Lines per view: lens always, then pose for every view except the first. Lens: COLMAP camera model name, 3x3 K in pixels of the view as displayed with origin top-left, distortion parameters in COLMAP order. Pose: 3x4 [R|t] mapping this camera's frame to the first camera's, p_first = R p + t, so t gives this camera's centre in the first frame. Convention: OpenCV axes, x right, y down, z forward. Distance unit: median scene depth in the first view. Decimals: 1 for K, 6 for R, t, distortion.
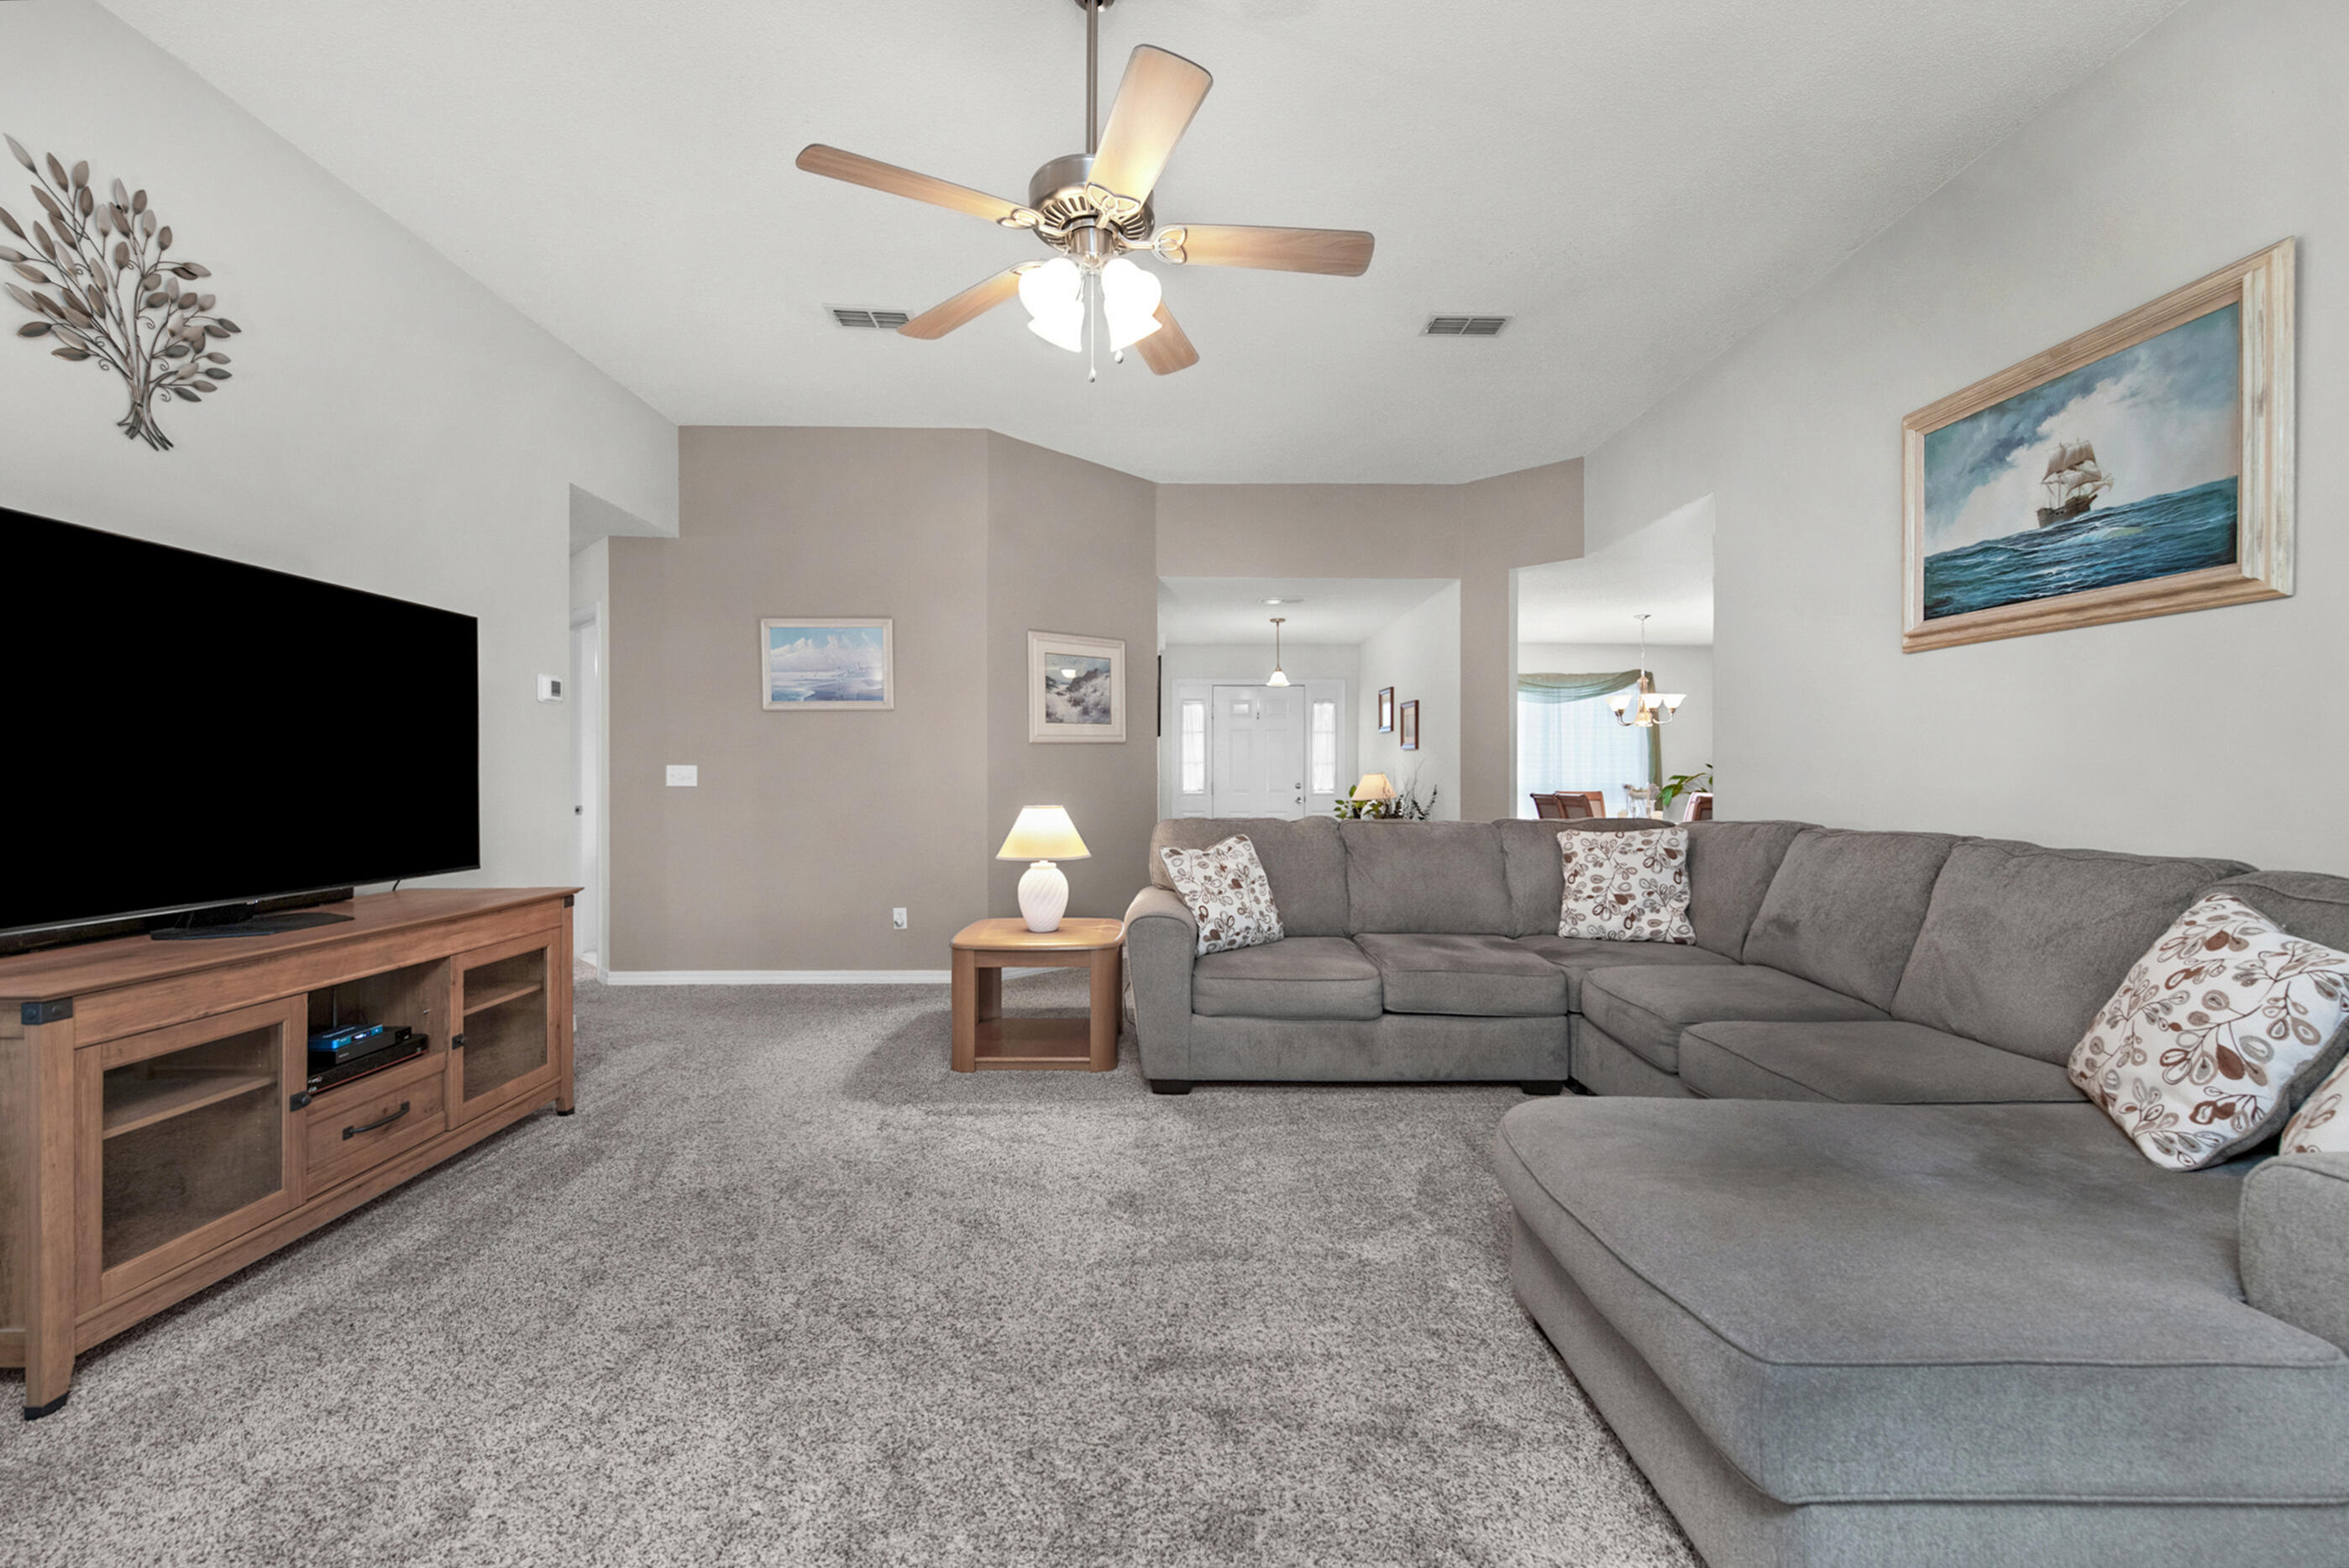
lens RADIAL K [[954.6, 0, 1180.8], [0, 954.6, 779.1], [0, 0, 1]] dist [0.003320, -0.002704]
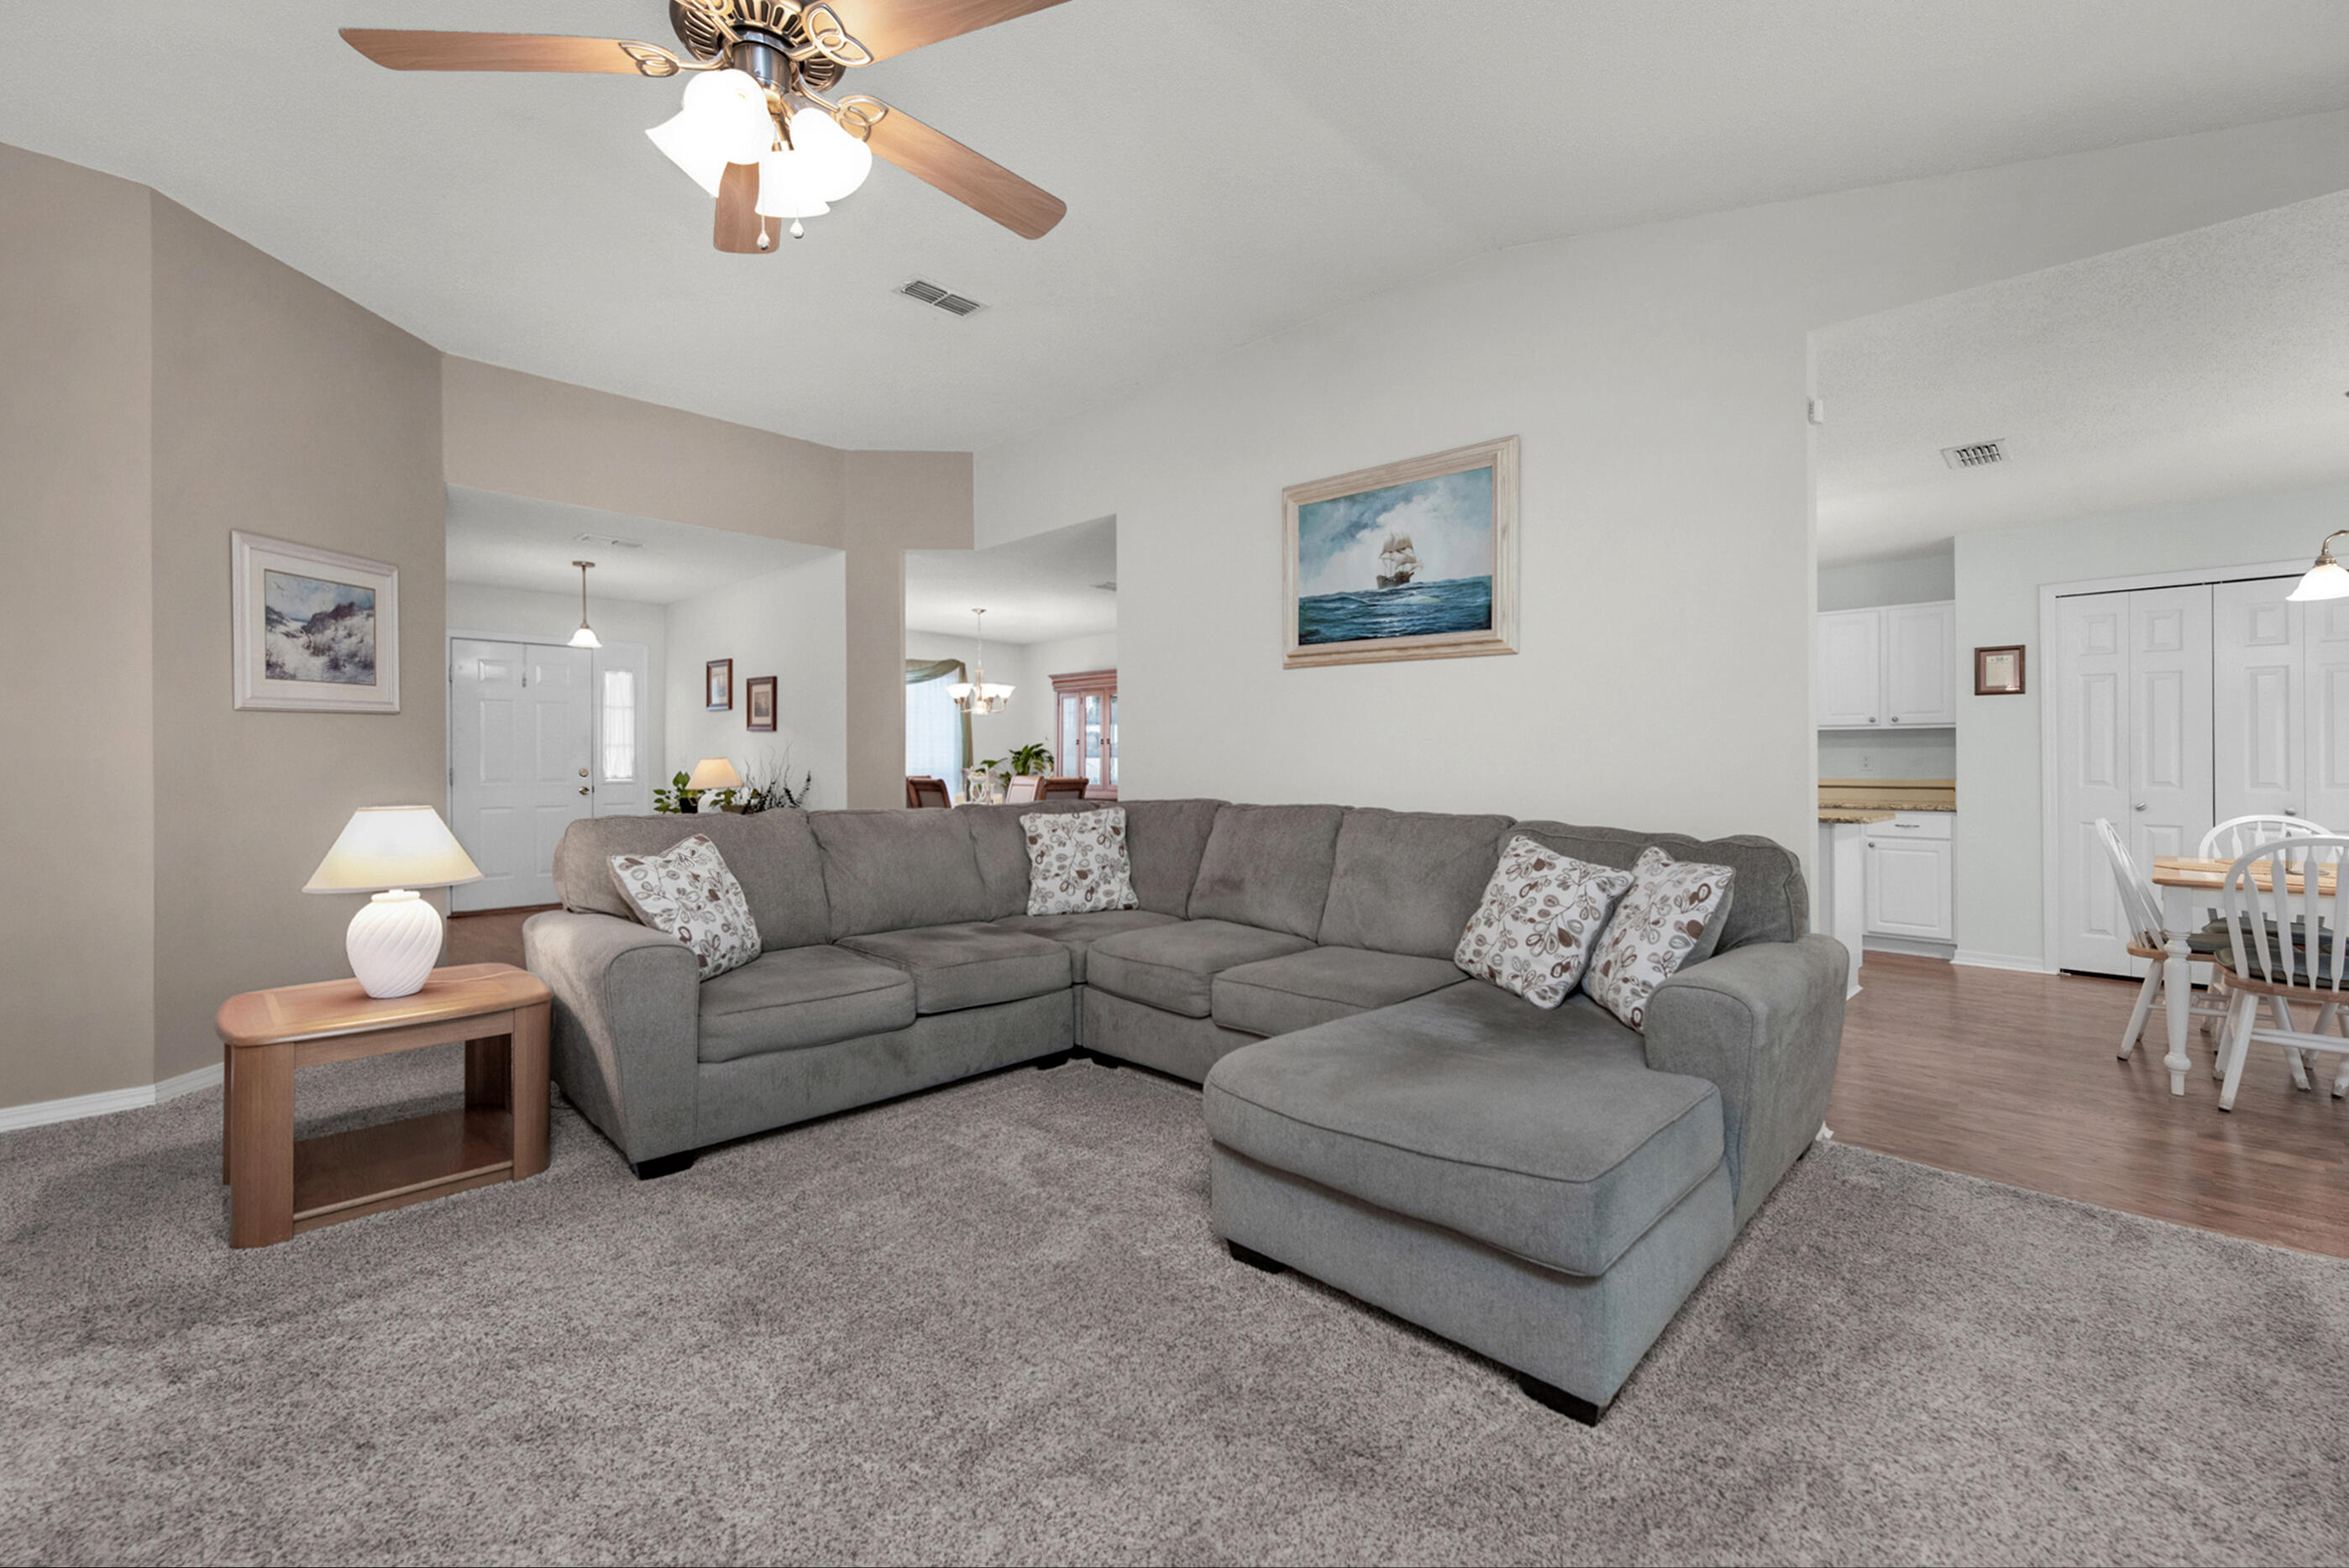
lens RADIAL K [[990.9, 0, 1183.4], [0, 990.9, 759.9], [0, 0, 1]] dist [0.010832, -0.000434]
pose [[0.700130, 0.000848, 0.714015, -0.298909], [0.001191, 0.999997, -0.002356, -0.002991], [-0.714014, 0.002499, 0.700127, 0.138387]]
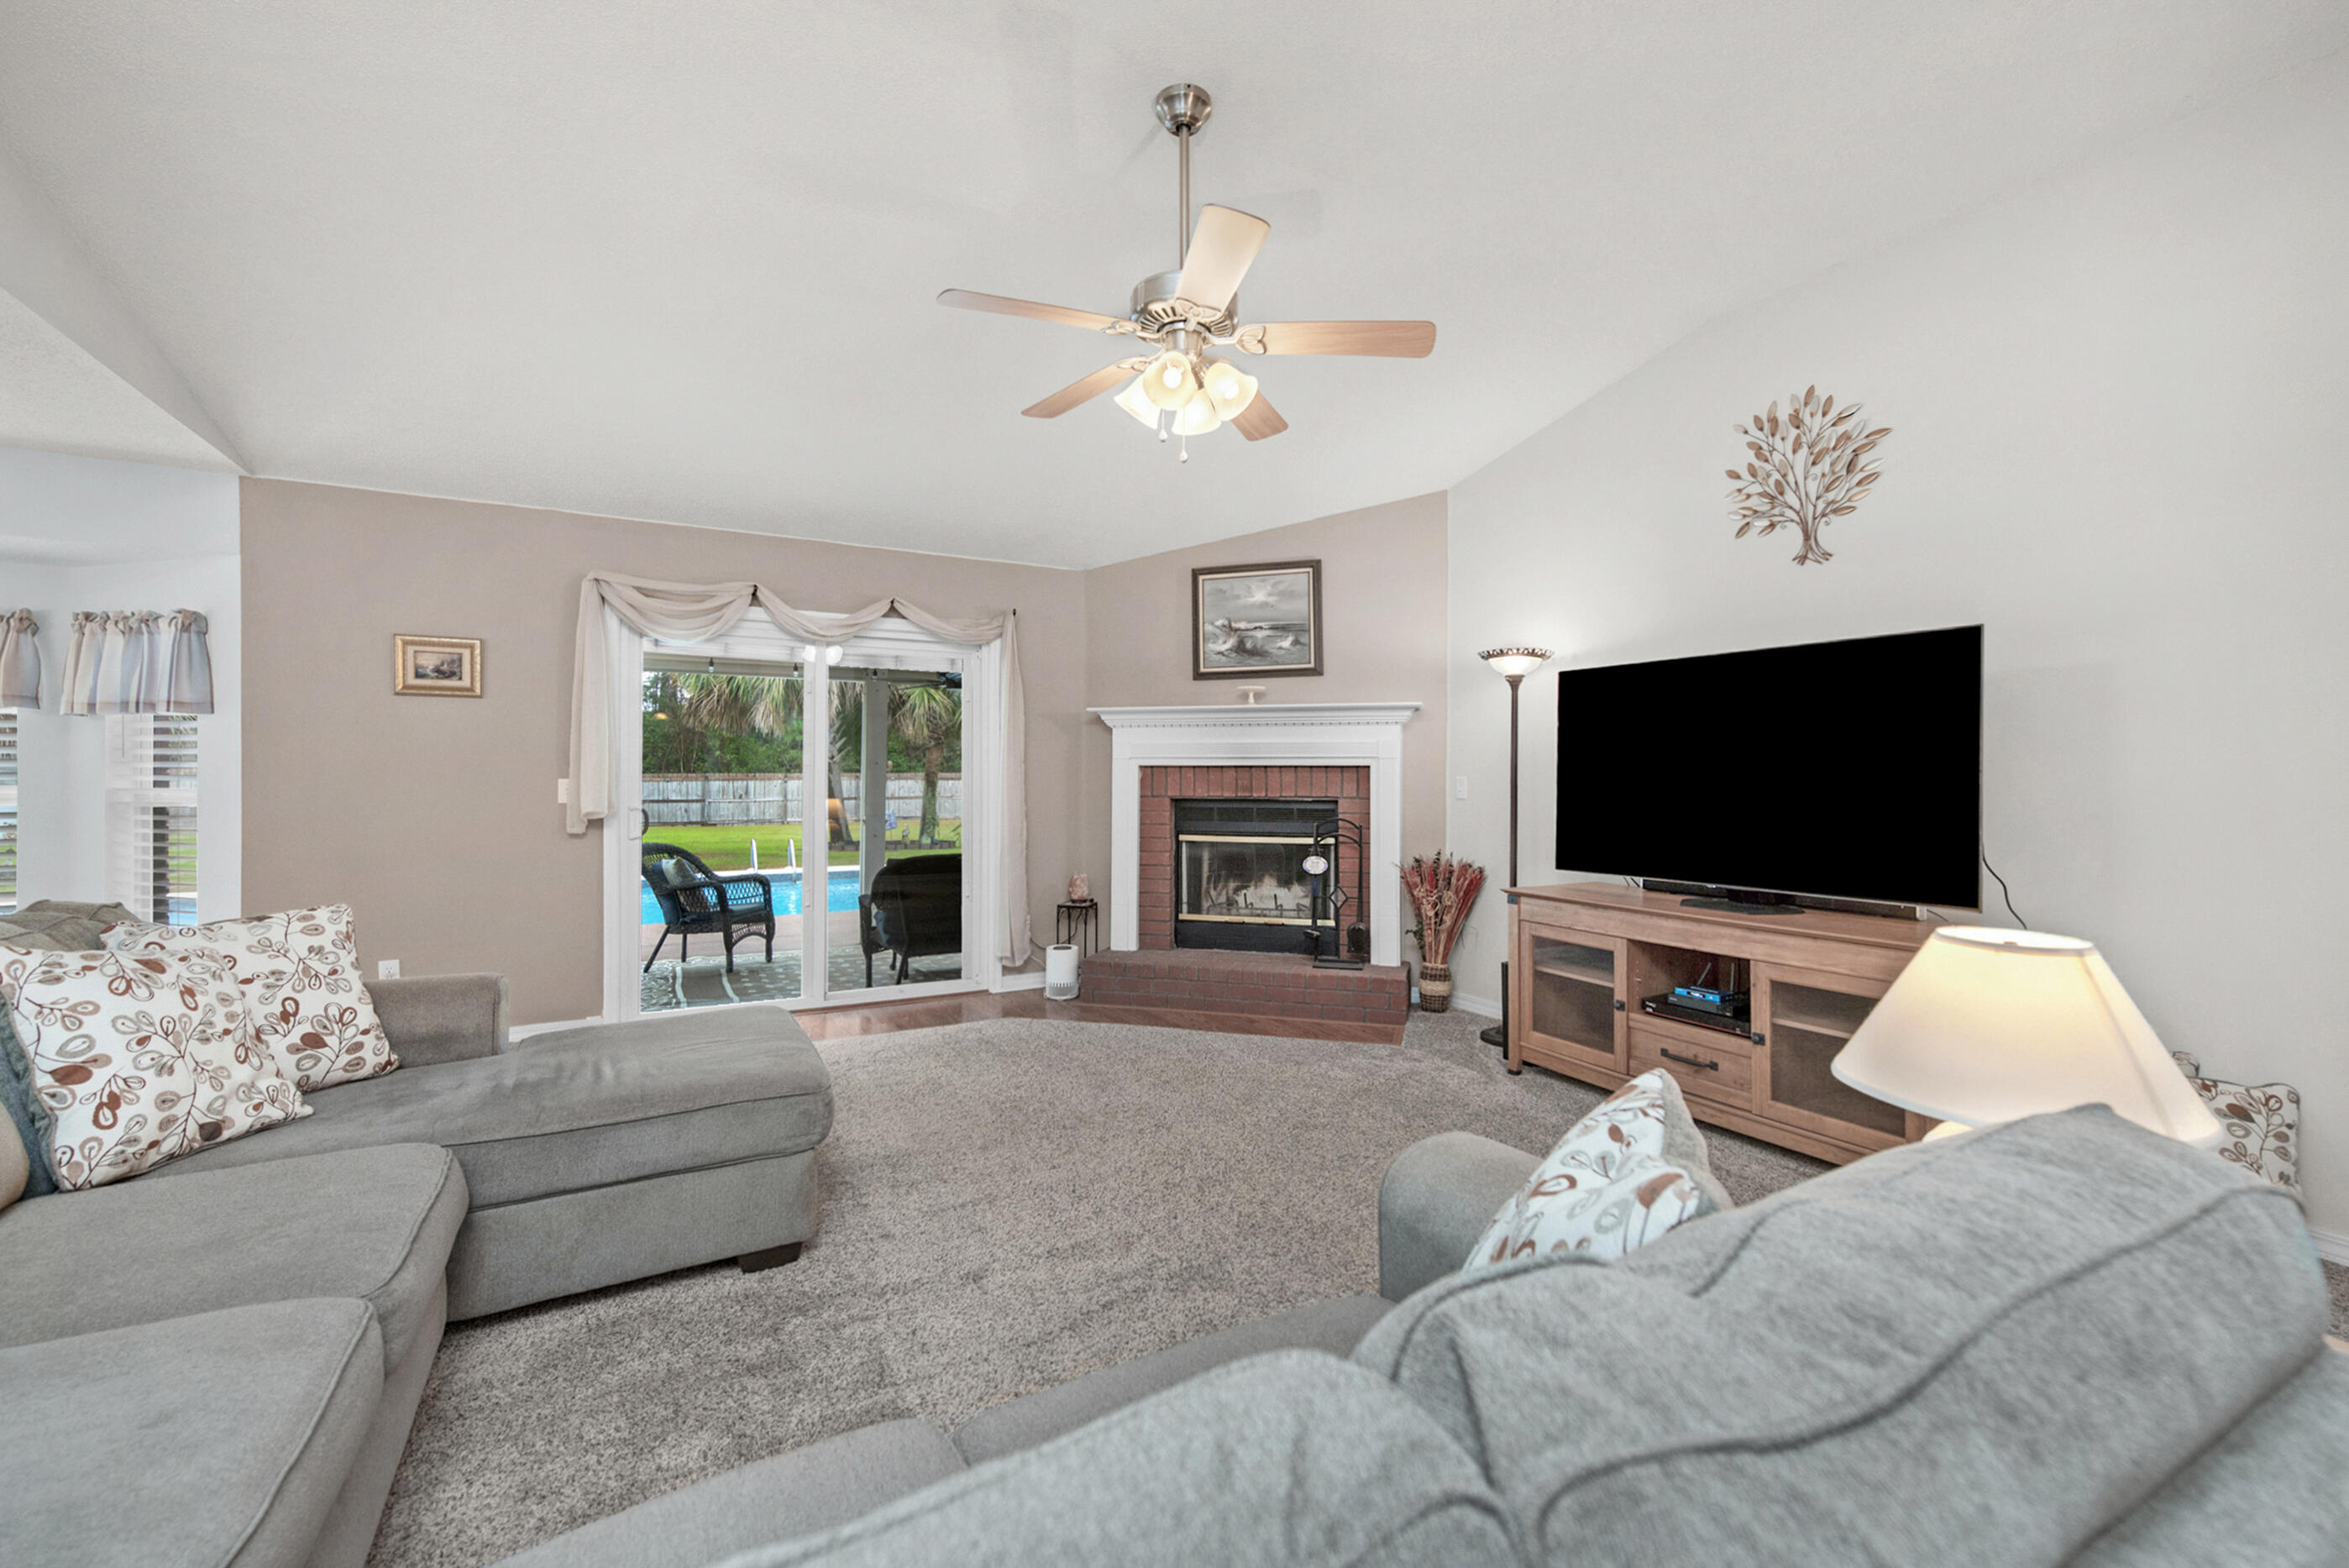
lens RADIAL K [[933.0, 0, 1189.9], [0, 933.0, 800.2], [0, 0, 1]] dist [-0.010308, -0.000127]
pose [[-0.878853, 0.007919, -0.477026, 0.285645], [-0.003810, 0.999714, 0.023617, -0.023254], [0.477077, 0.022573, -0.878572, 1.328906]]
